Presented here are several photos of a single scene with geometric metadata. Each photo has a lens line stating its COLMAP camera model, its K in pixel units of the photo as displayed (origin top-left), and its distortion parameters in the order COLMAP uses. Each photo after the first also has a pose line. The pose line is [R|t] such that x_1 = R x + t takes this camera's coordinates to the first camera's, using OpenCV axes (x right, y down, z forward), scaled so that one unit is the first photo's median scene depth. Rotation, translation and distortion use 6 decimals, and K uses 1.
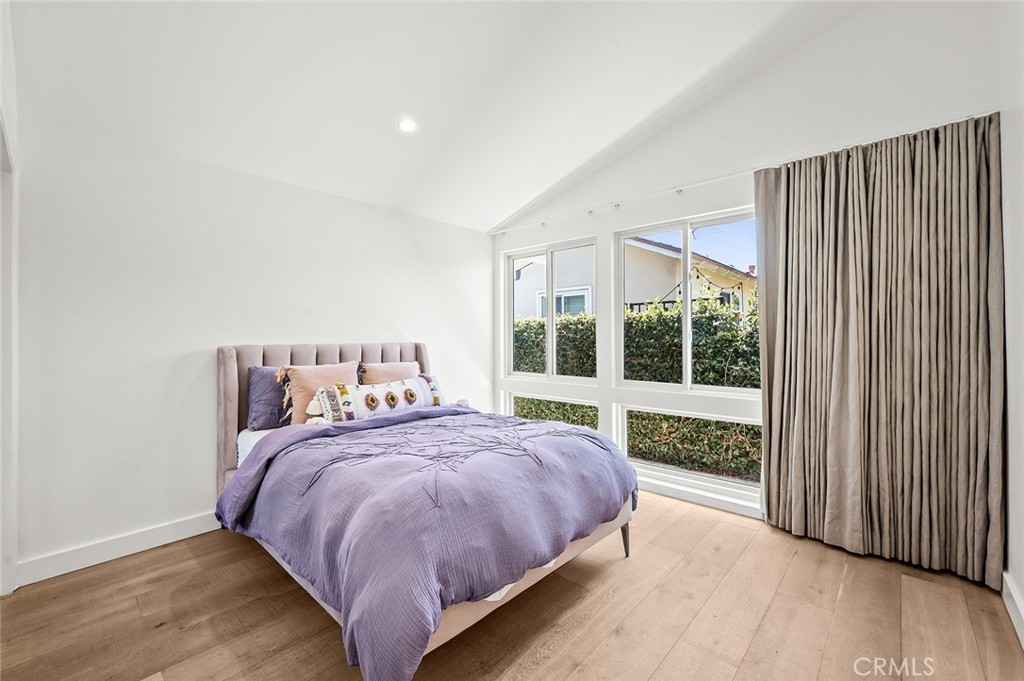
lens RADIAL K [[414.8, 0, 517.8], [0, 414.8, 335.5], [0, 0, 1]] dist [0.000680, -0.000013]
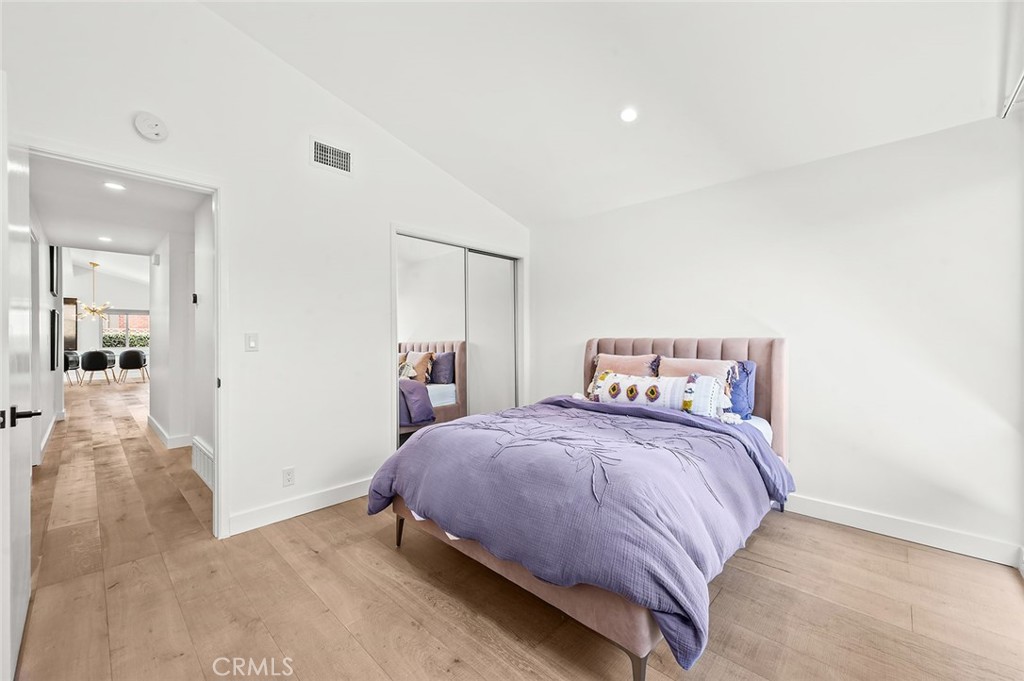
lens RADIAL K [[414.8, 0, 518.6], [0, 414.8, 341.0], [0, 0, 1]] dist [0.000680, -0.000013]
pose [[-0.014231, 0.013263, -0.999811, 0.660905], [0.002943, 0.999908, 0.013223, 0.013478], [0.999894, -0.002755, -0.014269, 0.681839]]
